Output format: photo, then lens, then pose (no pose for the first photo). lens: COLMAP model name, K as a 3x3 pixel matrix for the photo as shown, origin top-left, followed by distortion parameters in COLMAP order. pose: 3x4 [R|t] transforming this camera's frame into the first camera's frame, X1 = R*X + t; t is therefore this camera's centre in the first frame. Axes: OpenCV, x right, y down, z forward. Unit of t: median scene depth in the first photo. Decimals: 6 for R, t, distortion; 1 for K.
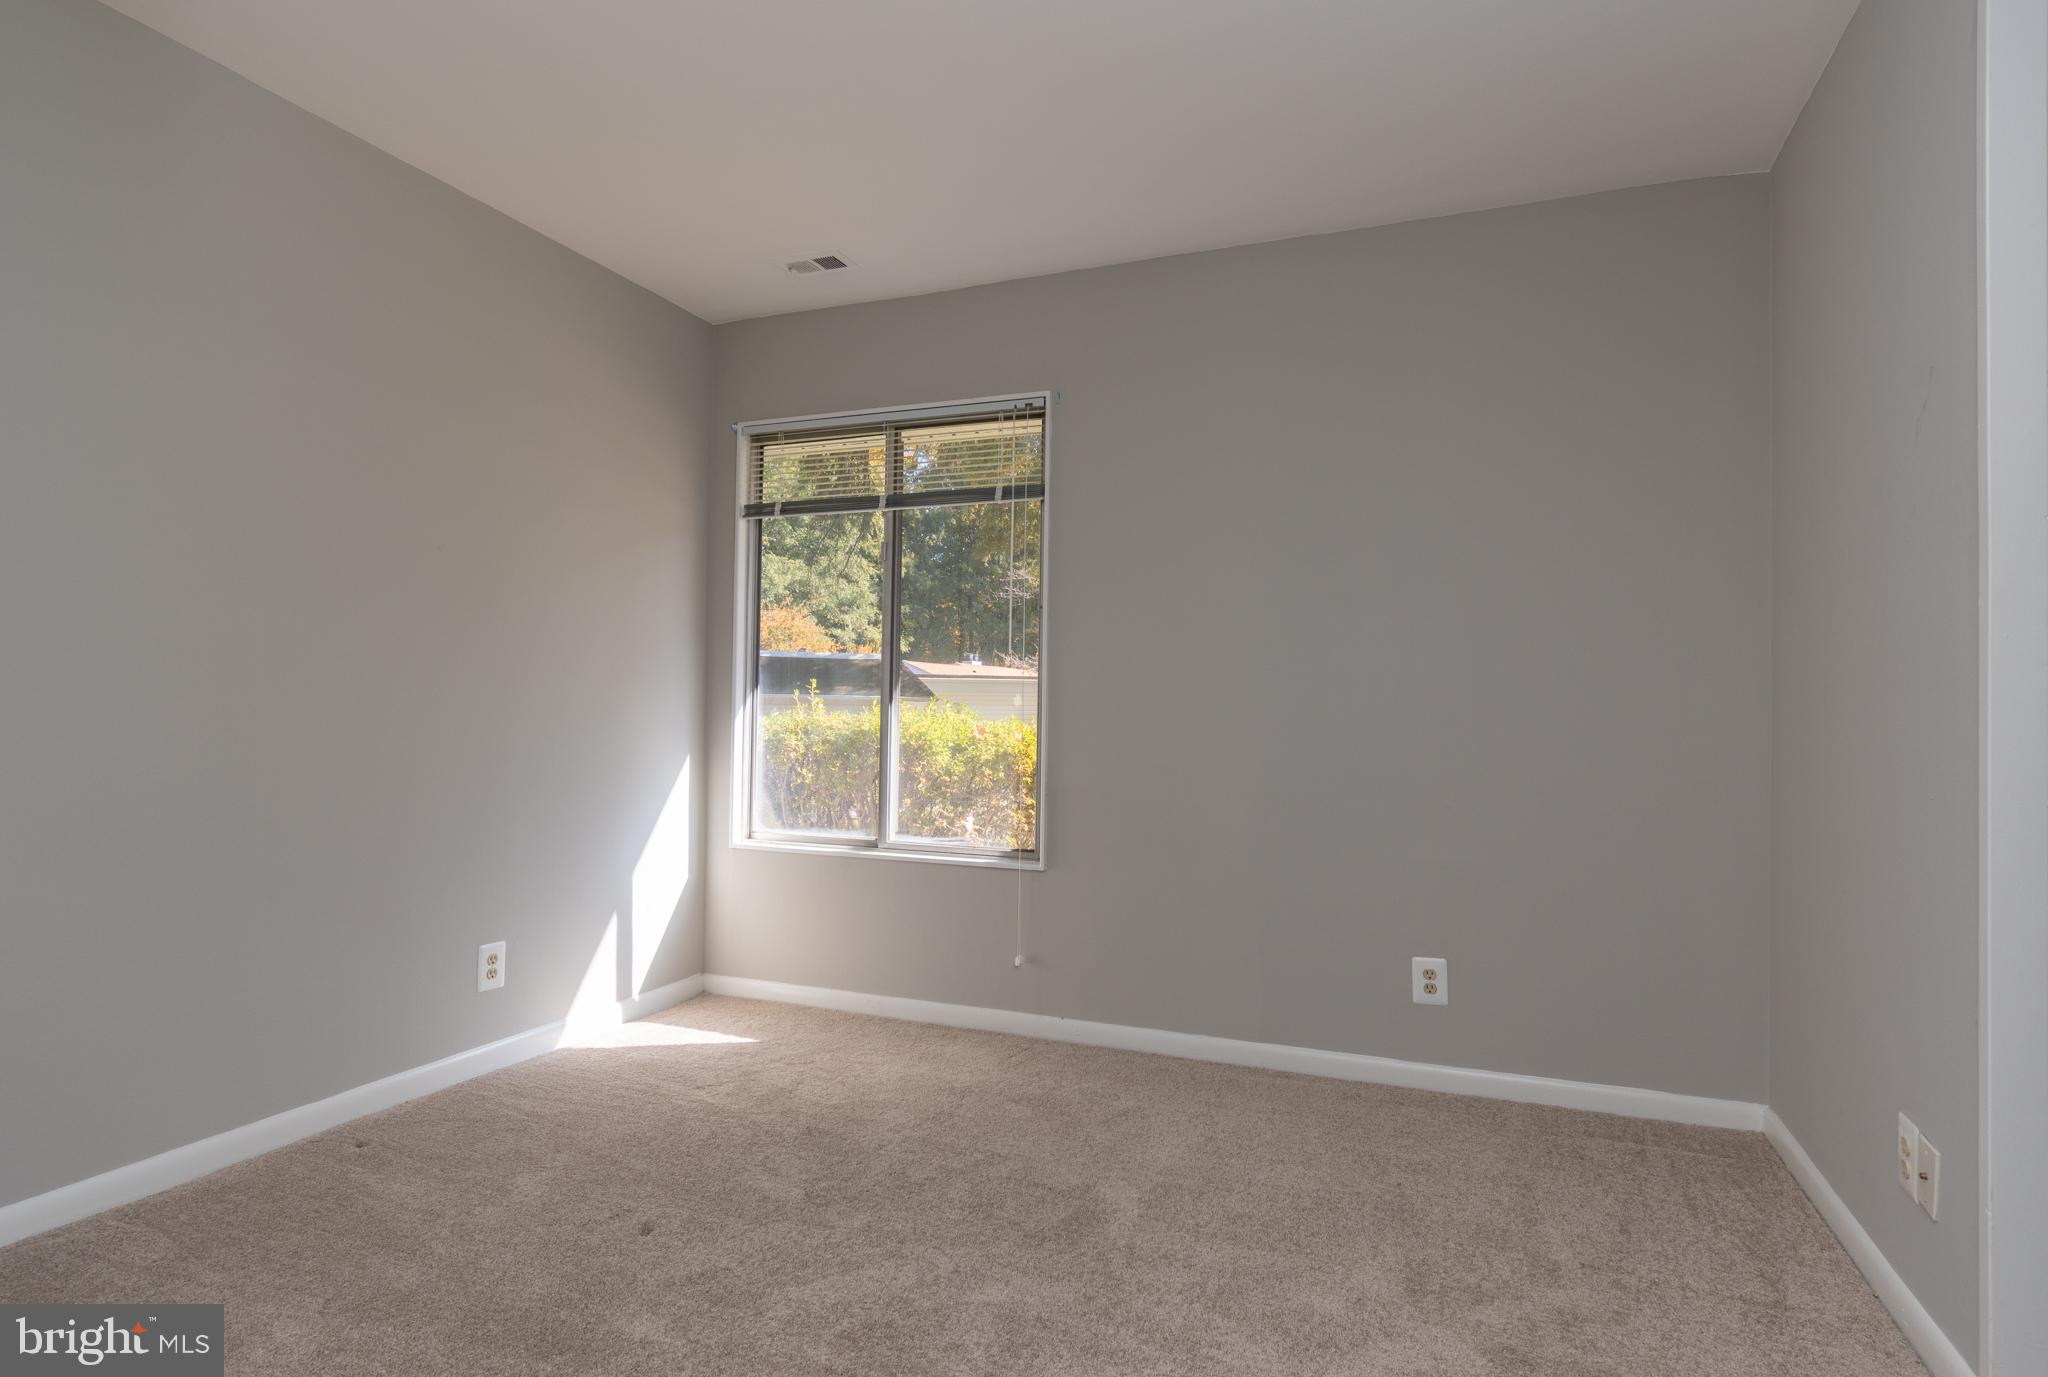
lens RADIAL K [[1074.1, 0, 1030.5], [0, 1074.1, 700.6], [0, 0, 1]] dist [0.002351, -0.000023]
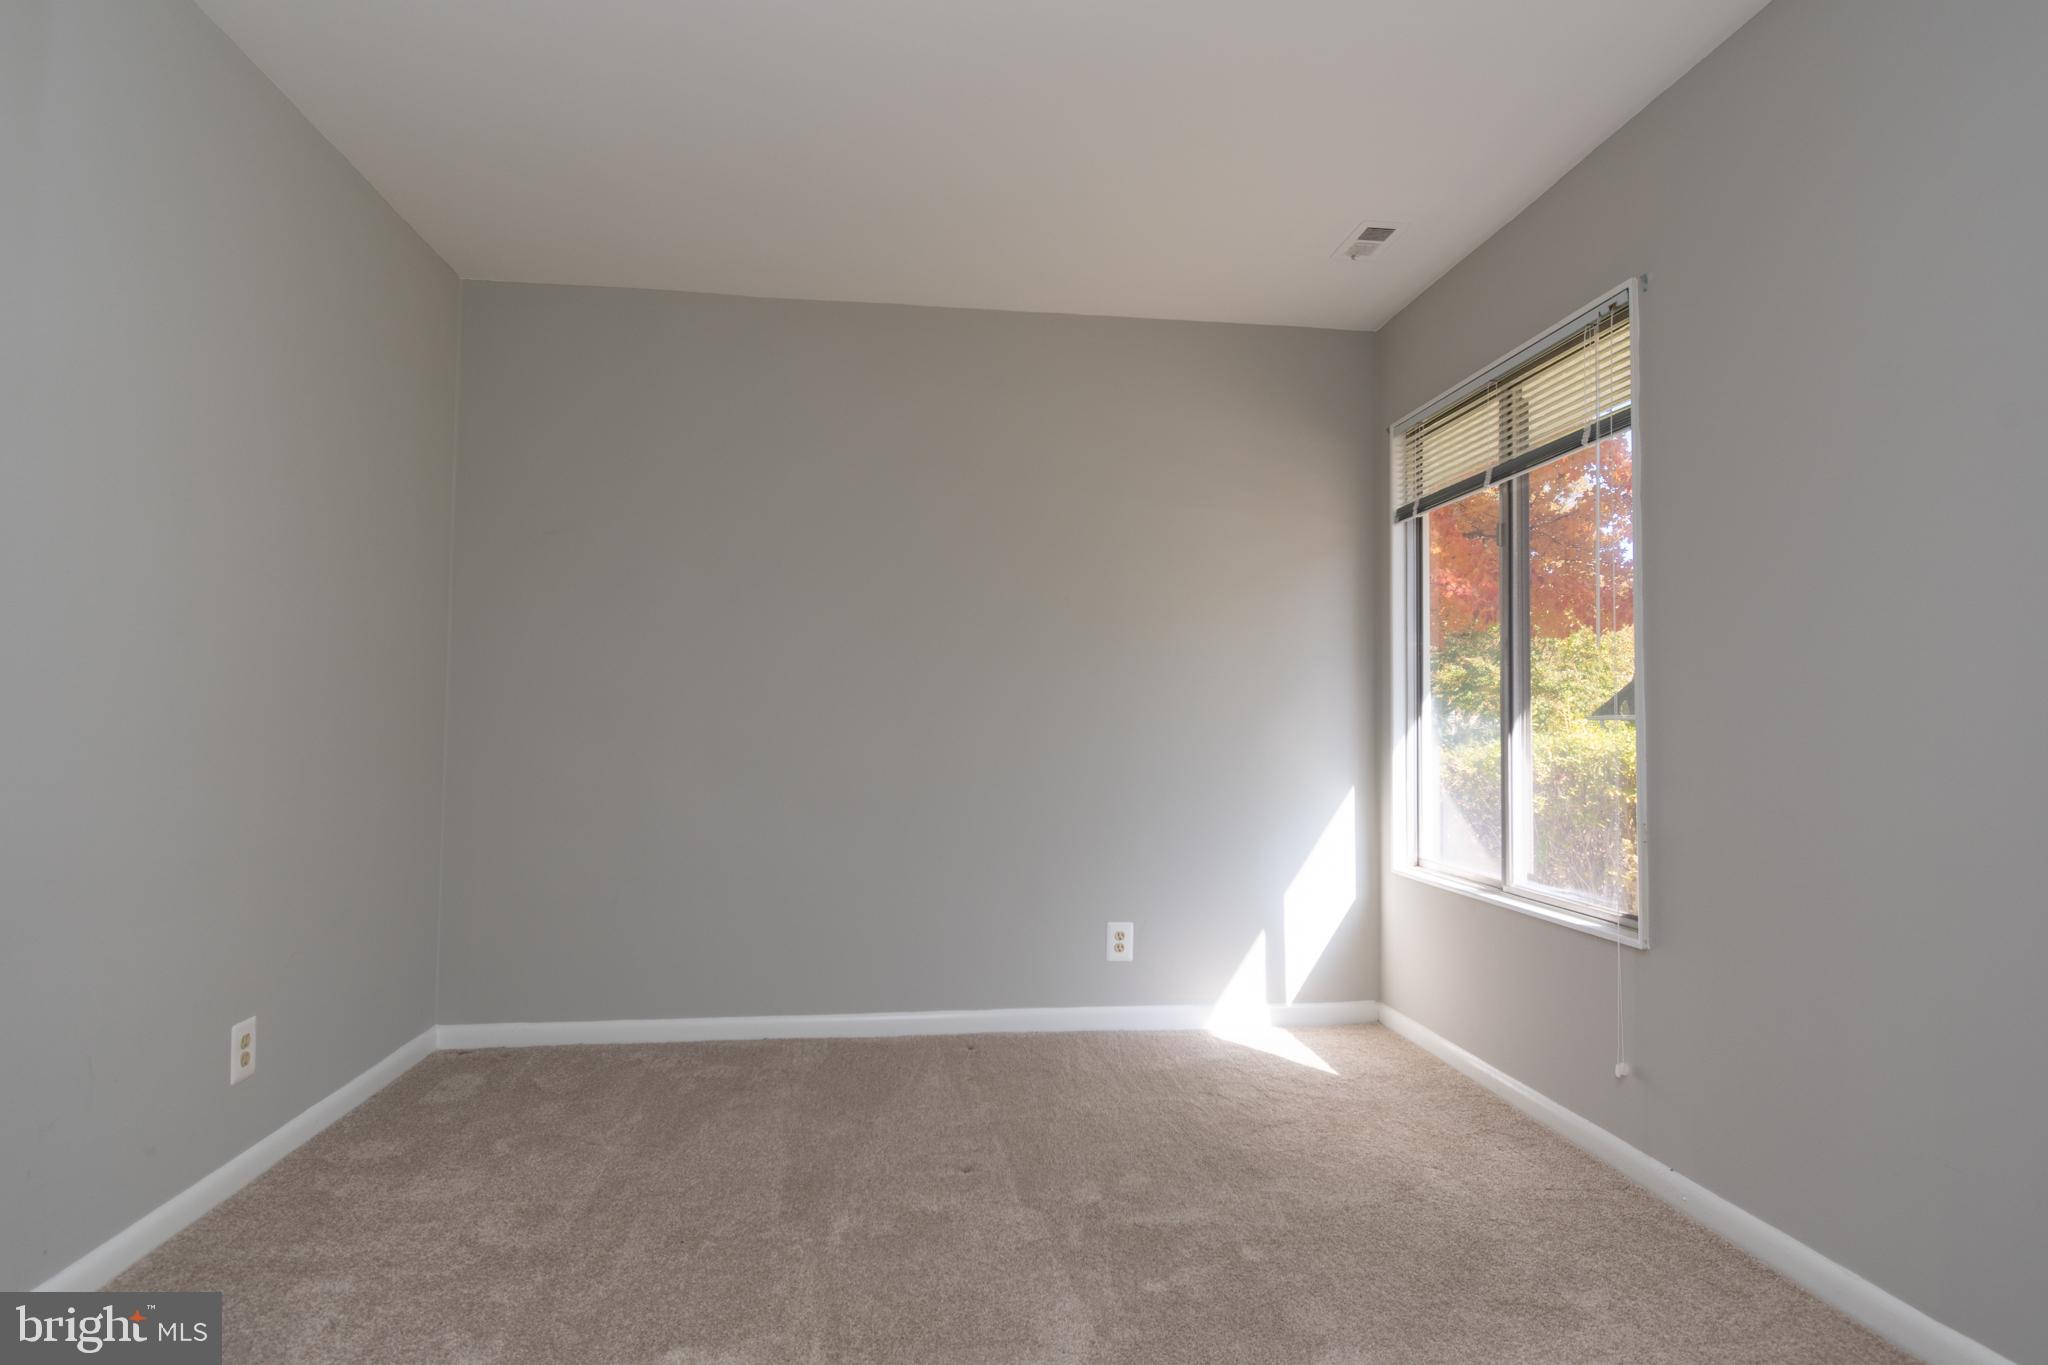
lens RADIAL K [[1046.2, 0, 1024.0], [0, 1046.2, 682.5], [0, 0, 1]] dist [0.003462, 0.000041]
pose [[0.487263, -0.043699, -0.872161, 0.413692], [0.007985, 0.998928, -0.045589, 0.011437], [0.873219, 0.015249, 0.487090, 0.299460]]
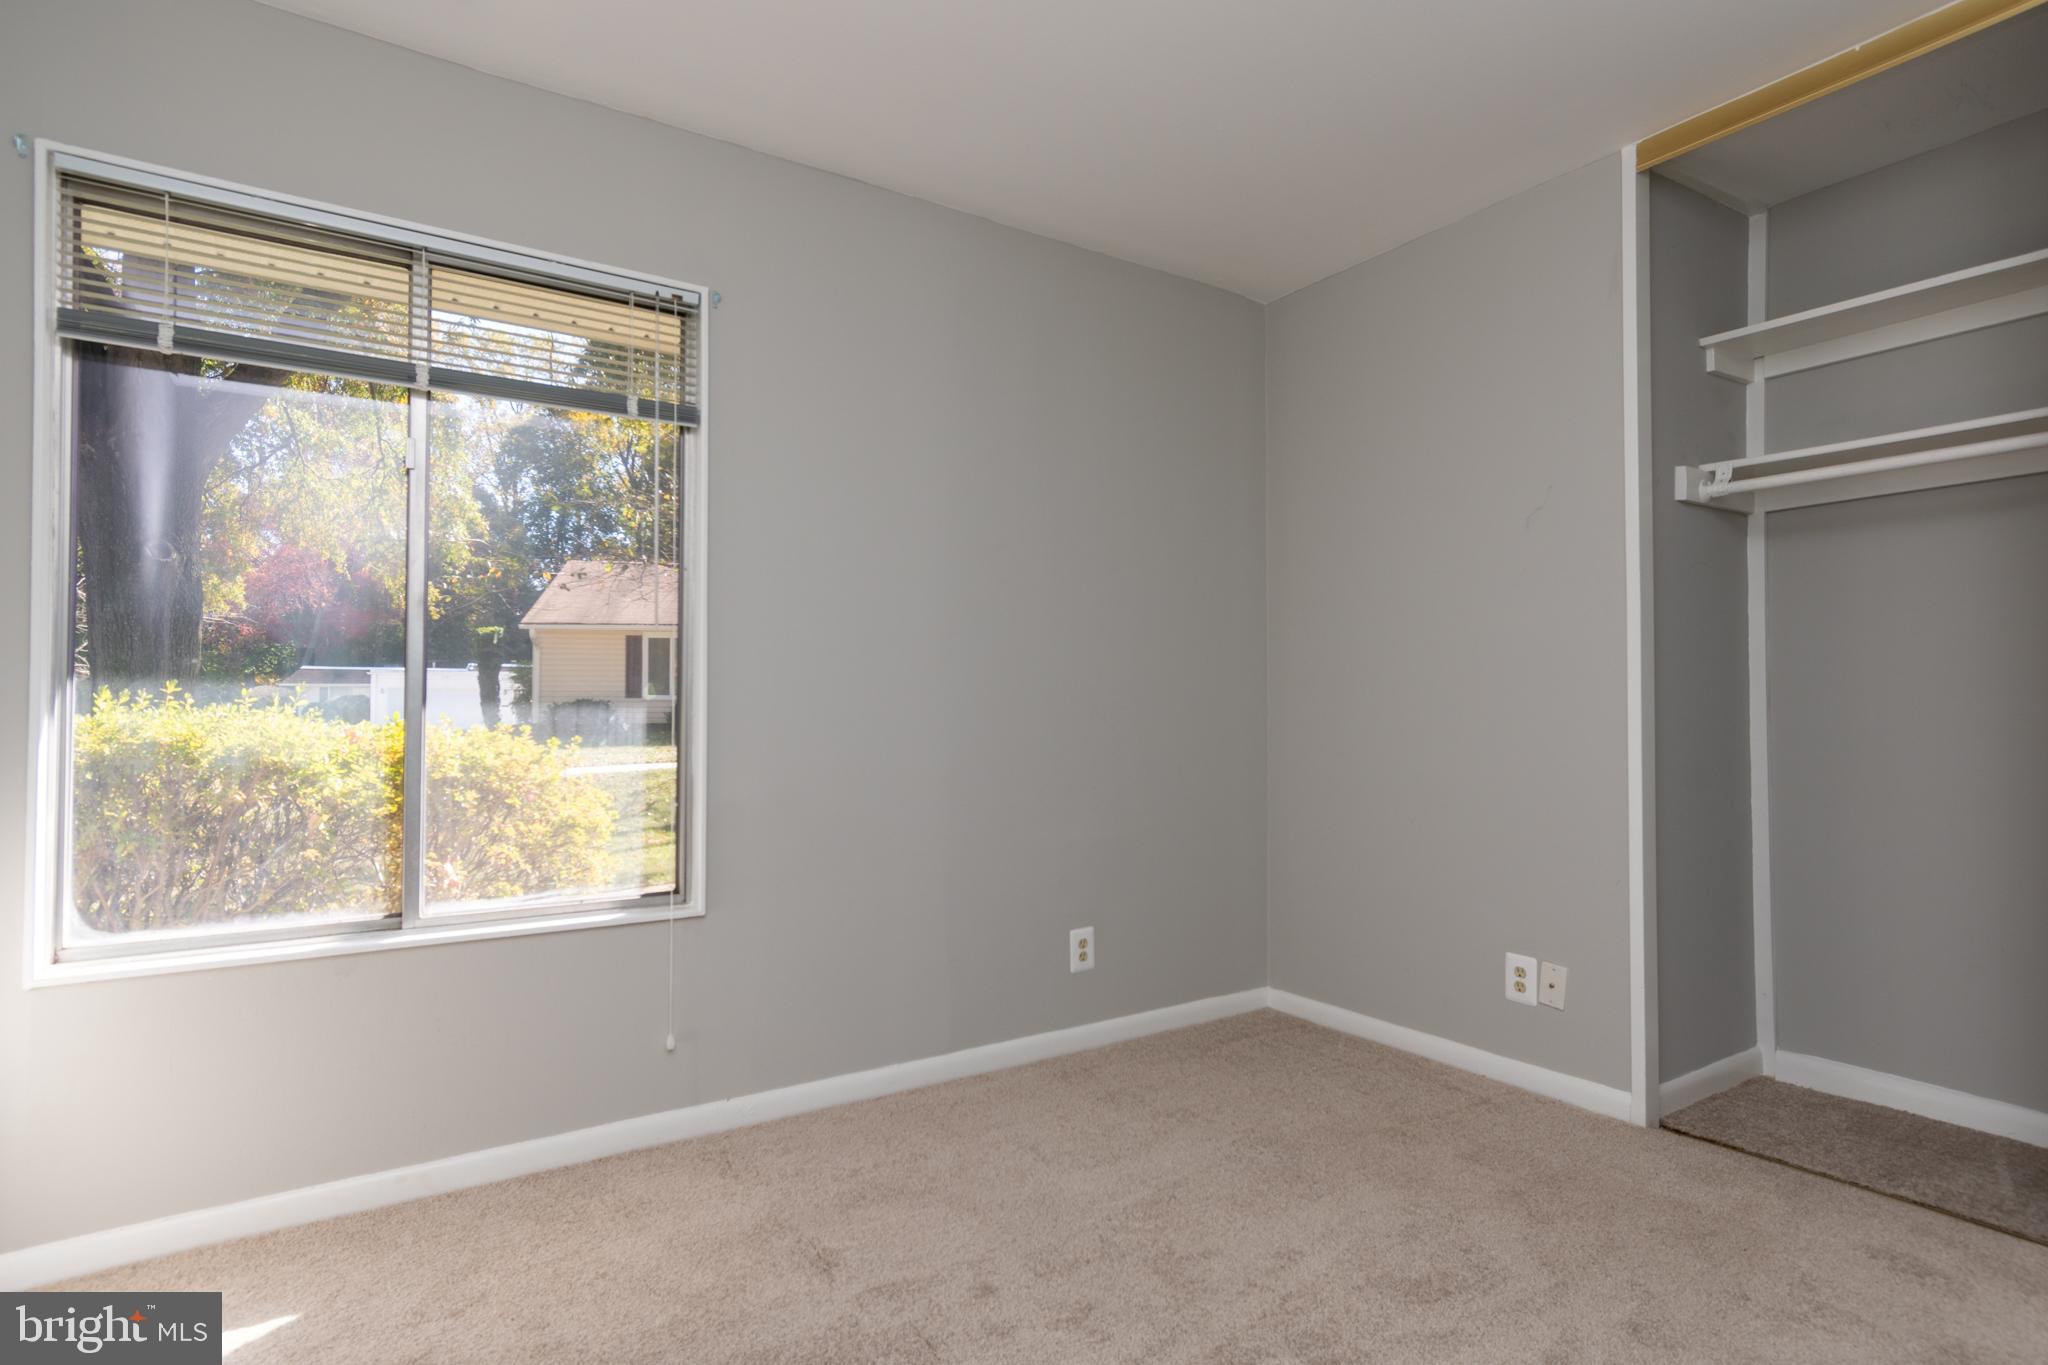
lens RADIAL K [[1093.6, 0, 1034.8], [0, 1093.6, 688.2], [0, 0, 1]] dist [0.003443, 0.000703]
pose [[0.555996, -0.002739, 0.831180, -0.492796], [-0.004772, 0.999968, 0.006487, -0.009305], [-0.831171, -0.007573, 0.555965, 0.364737]]
